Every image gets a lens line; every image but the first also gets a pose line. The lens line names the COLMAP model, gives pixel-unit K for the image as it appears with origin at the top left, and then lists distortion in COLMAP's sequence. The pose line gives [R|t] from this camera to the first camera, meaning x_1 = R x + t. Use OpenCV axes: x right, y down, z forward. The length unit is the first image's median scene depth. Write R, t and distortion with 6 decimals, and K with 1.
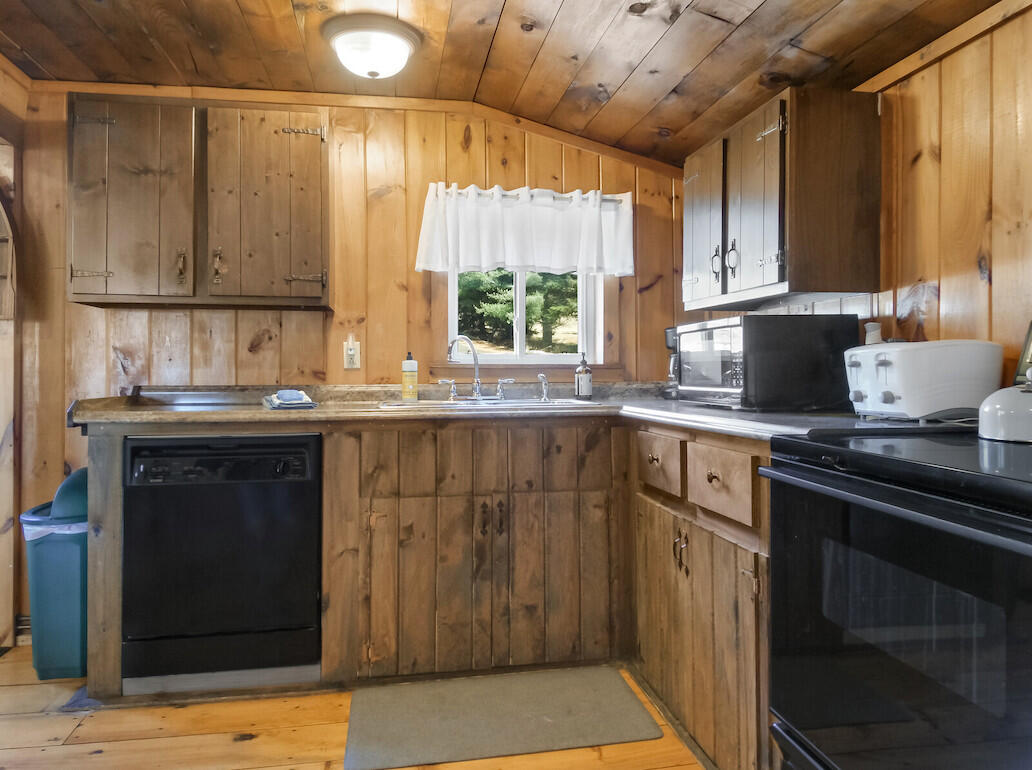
lens RADIAL K [[725.7, 0, 509.9], [0, 725.7, 367.7], [0, 0, 1]] dist [0.058959, -0.049856]
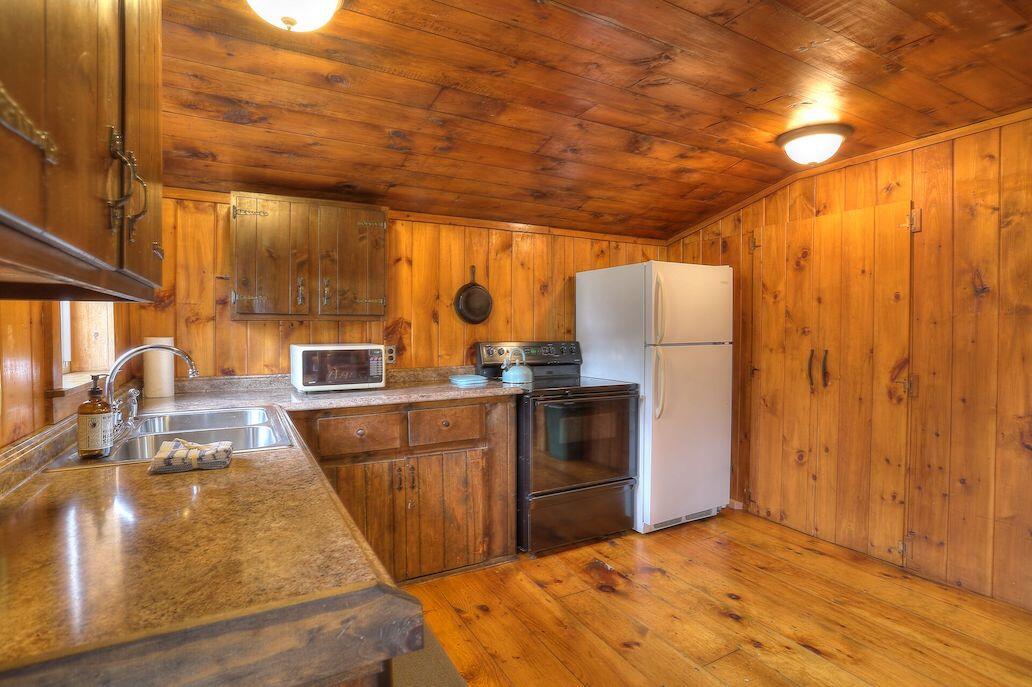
lens RADIAL K [[524.6, 0, 505.6], [0, 524.6, 341.3], [0, 0, 1]] dist [-0.070741, 0.031653]
pose [[-0.310825, -0.024795, 0.950144, -0.780997], [-0.003410, 0.999682, 0.024972, -0.073622], [-0.950461, 0.004522, -0.310811, 0.949327]]
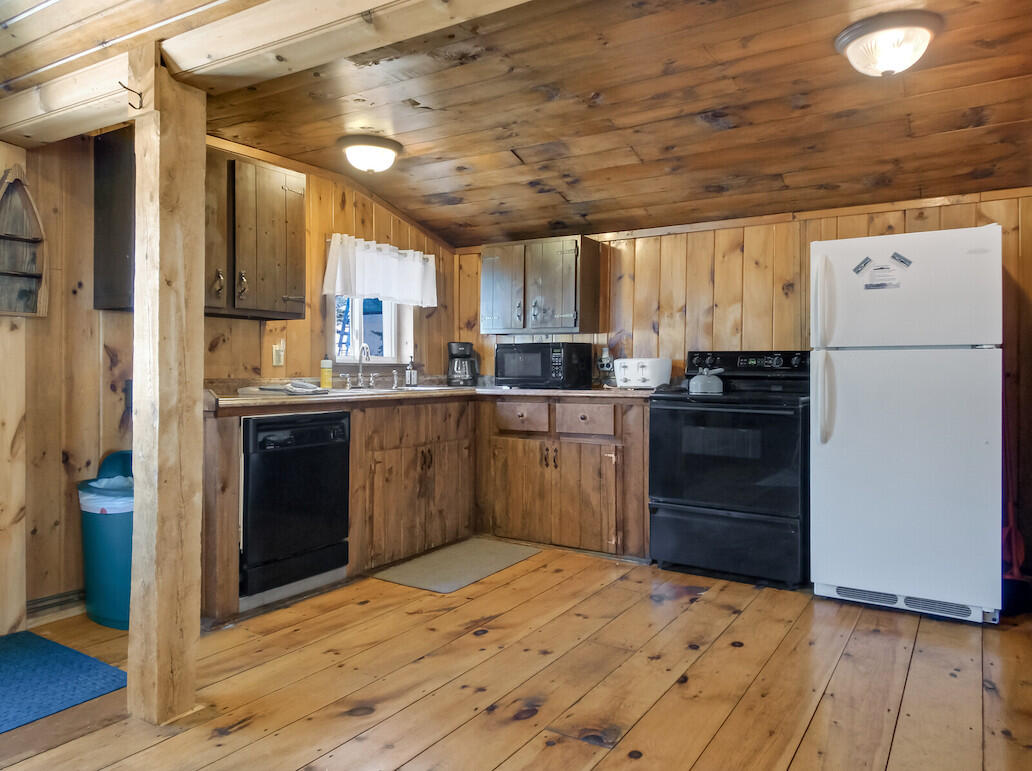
lens RADIAL K [[718.1, 0, 514.4], [0, 718.1, 372.7], [0, 0, 1]] dist [0.106151, -0.107965]
pose [[0.678327, -0.000037, 0.734760, -1.074492], [-0.008666, 0.999930, 0.008052, -0.000462], [-0.734709, -0.011829, 0.678279, -0.230967]]
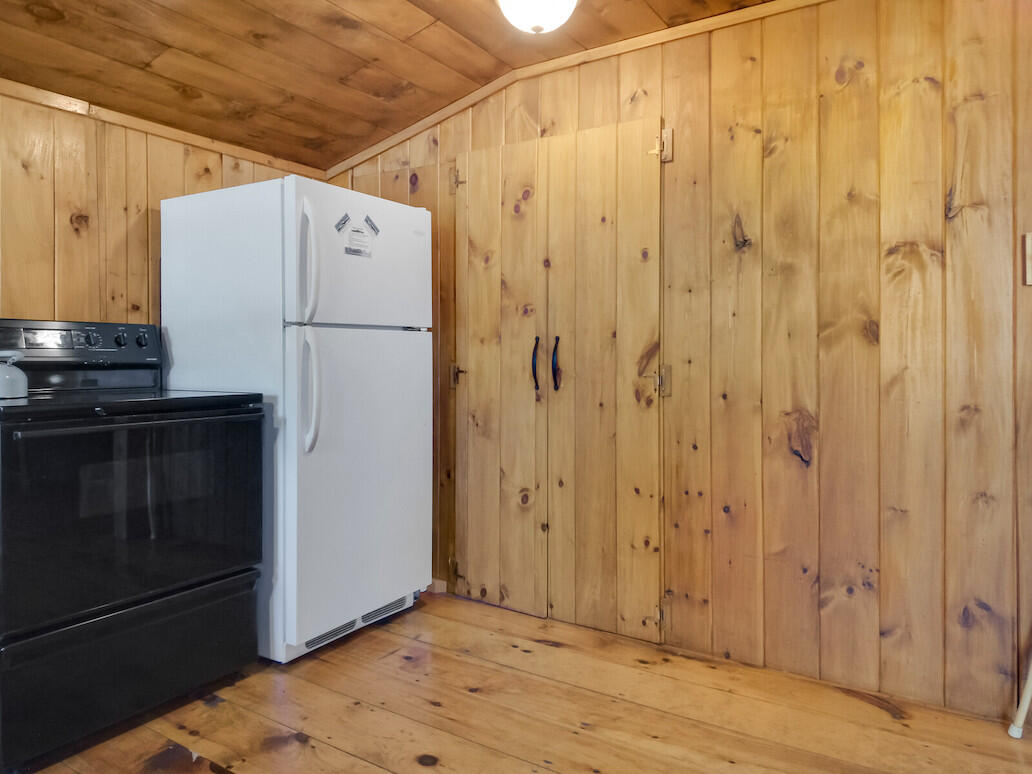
lens RADIAL K [[711.5, 0, 515.2], [0, 711.5, 358.9], [0, 0, 1]] dist [0.089642, -0.105962]
pose [[-0.738404, -0.004477, 0.674344, -0.595265], [-0.001453, 0.999986, 0.005049, 0.003071], [-0.674357, 0.002748, -0.738400, 0.747966]]
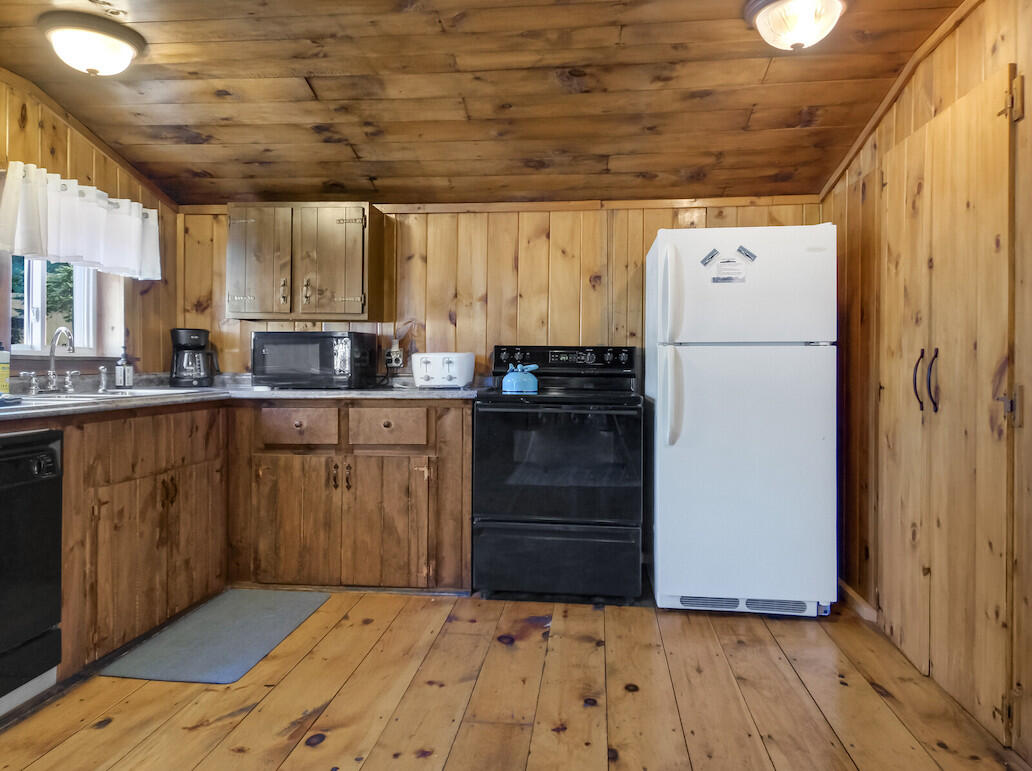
lens RADIAL K [[725.9, 0, 510.7], [0, 725.9, 364.7], [0, 0, 1]] dist [0.097246, -0.115527]
pose [[0.293394, 0.003684, 0.955984, -0.991042], [-0.010381, 0.999946, -0.000668, 0.000851], [-0.955935, -0.009728, 0.293417, 0.139875]]
